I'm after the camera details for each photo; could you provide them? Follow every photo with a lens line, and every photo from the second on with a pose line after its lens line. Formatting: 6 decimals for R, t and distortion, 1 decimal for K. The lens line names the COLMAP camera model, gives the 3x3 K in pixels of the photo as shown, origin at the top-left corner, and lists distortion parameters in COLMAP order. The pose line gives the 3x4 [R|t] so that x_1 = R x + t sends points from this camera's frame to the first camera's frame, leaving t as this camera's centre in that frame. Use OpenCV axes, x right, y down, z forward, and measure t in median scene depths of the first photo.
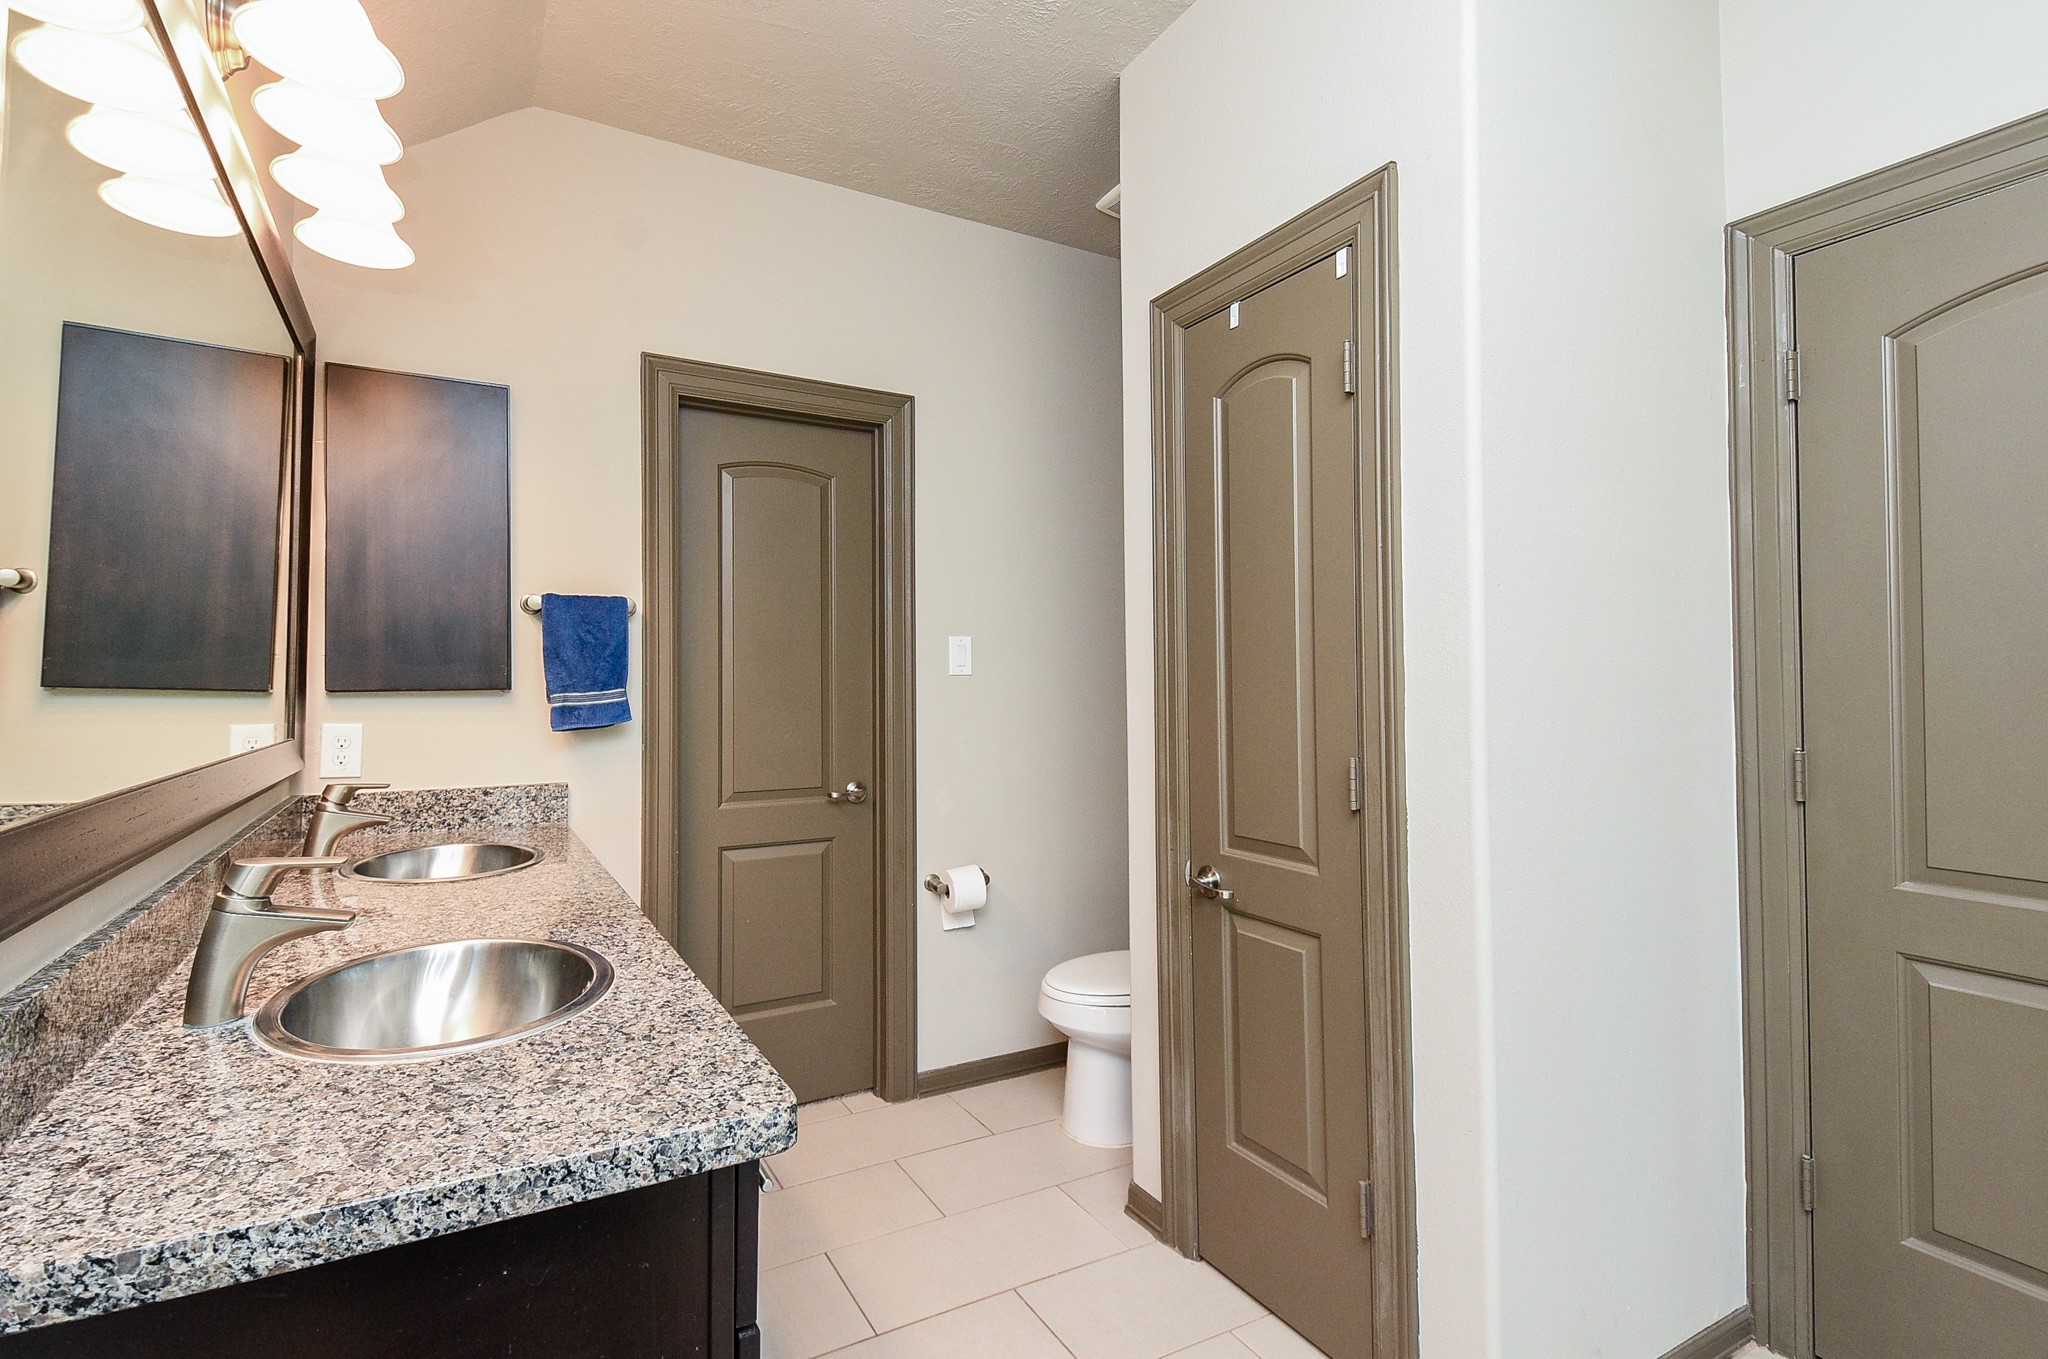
lens RADIAL K [[953.4, 0, 1030.0], [0, 953.4, 669.0], [0, 0, 1]] dist [0.004402, -0.001034]
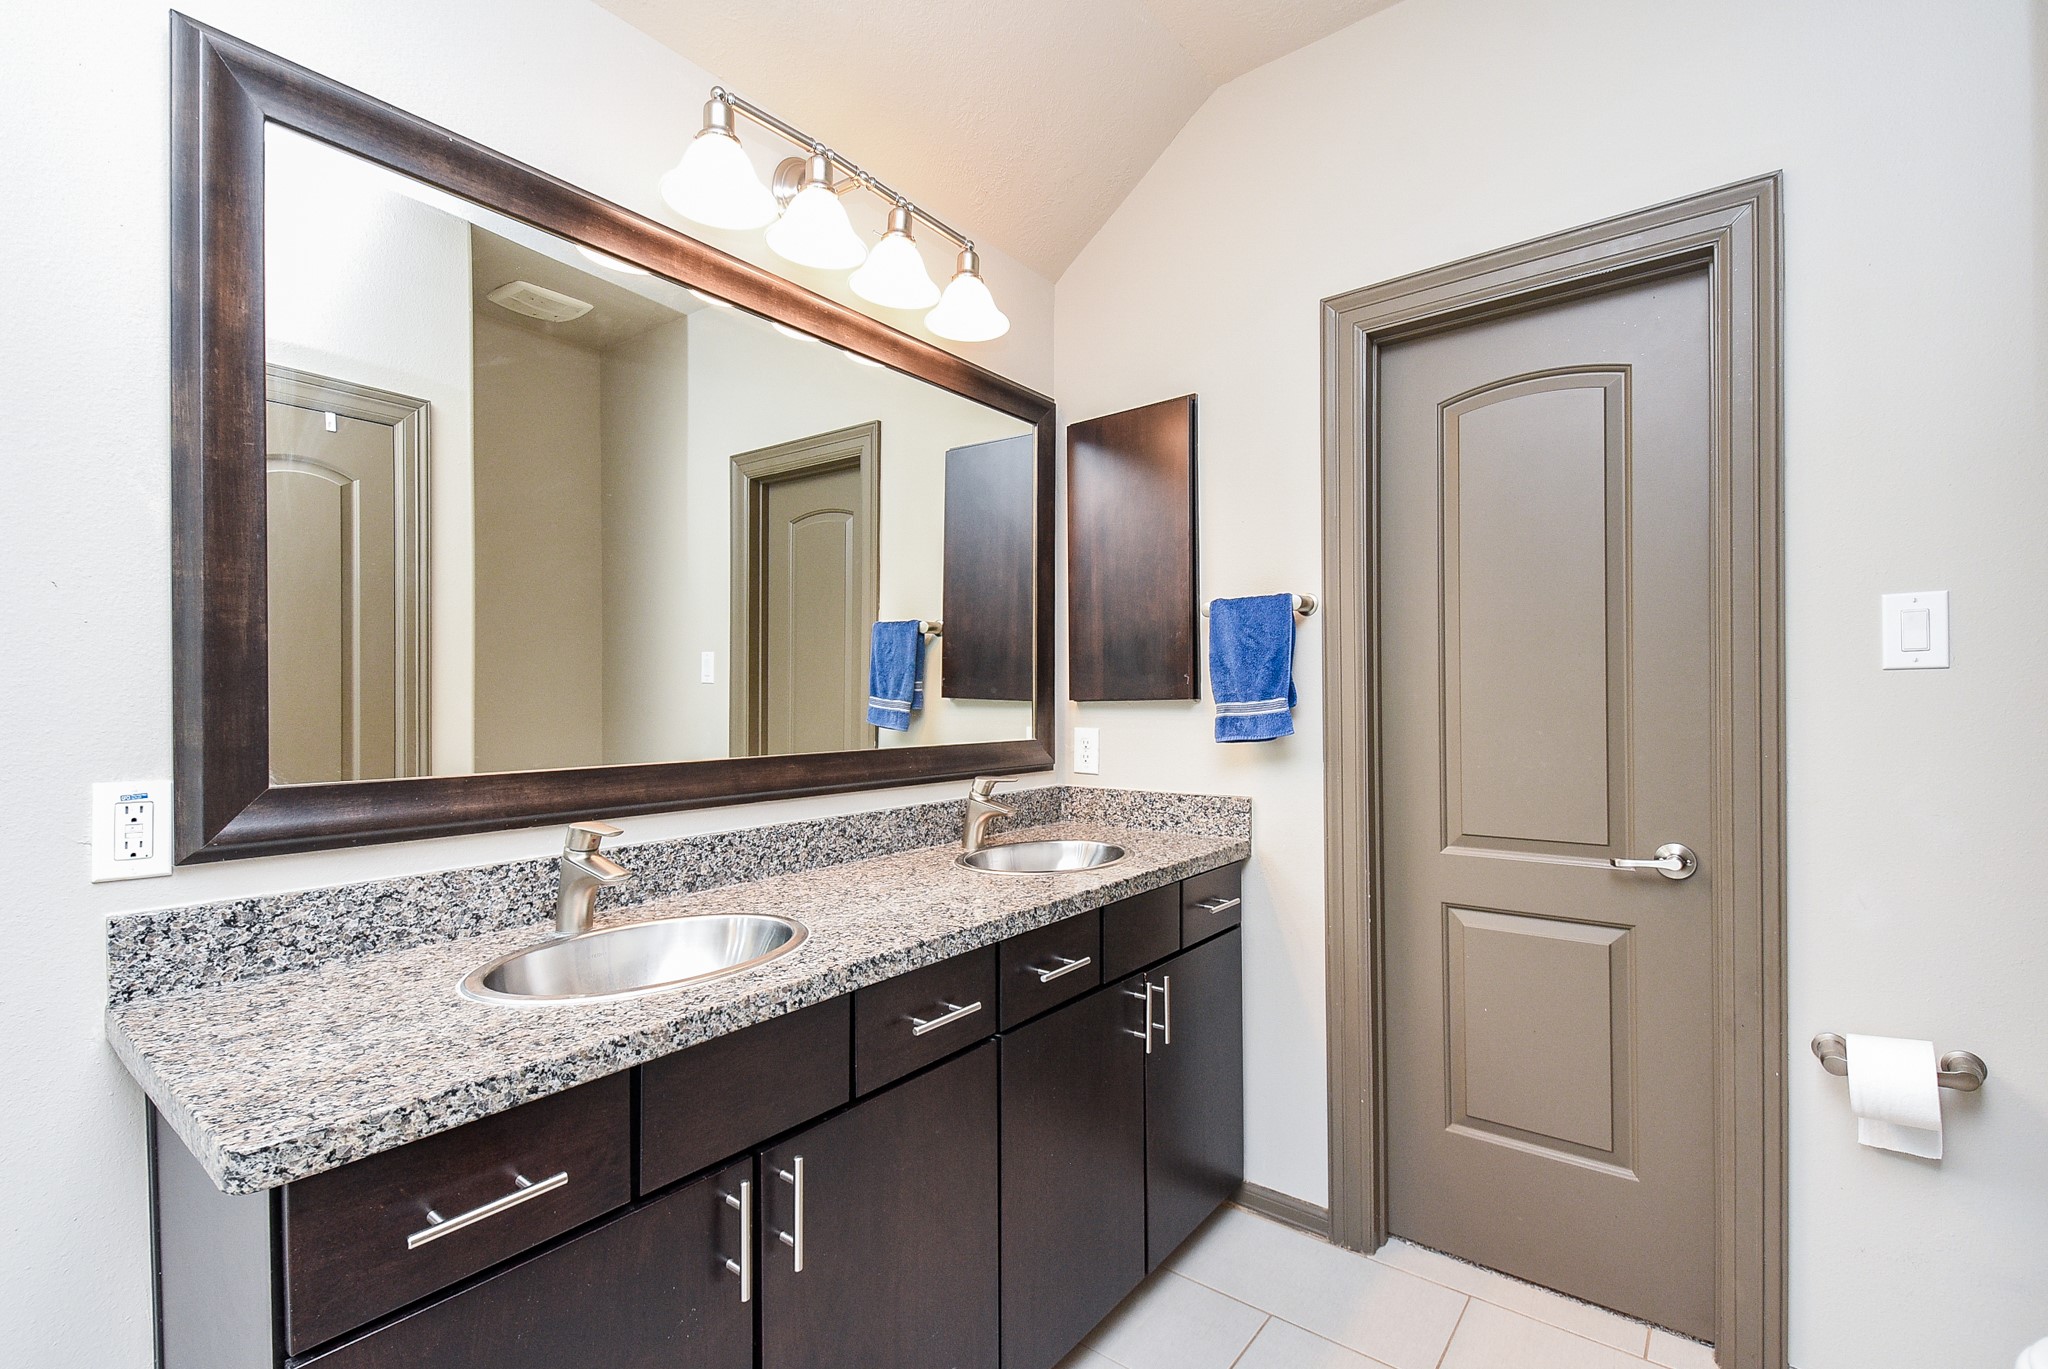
lens RADIAL K [[939.3, 0, 1072.1], [0, 939.3, 689.0], [0, 0, 1]] dist [0.012870, -0.010826]
pose [[0.354973, -0.010431, -0.934818, 0.334296], [0.025349, 0.999677, -0.001529, 0.009705], [0.934533, -0.023154, 0.355123, 0.533917]]
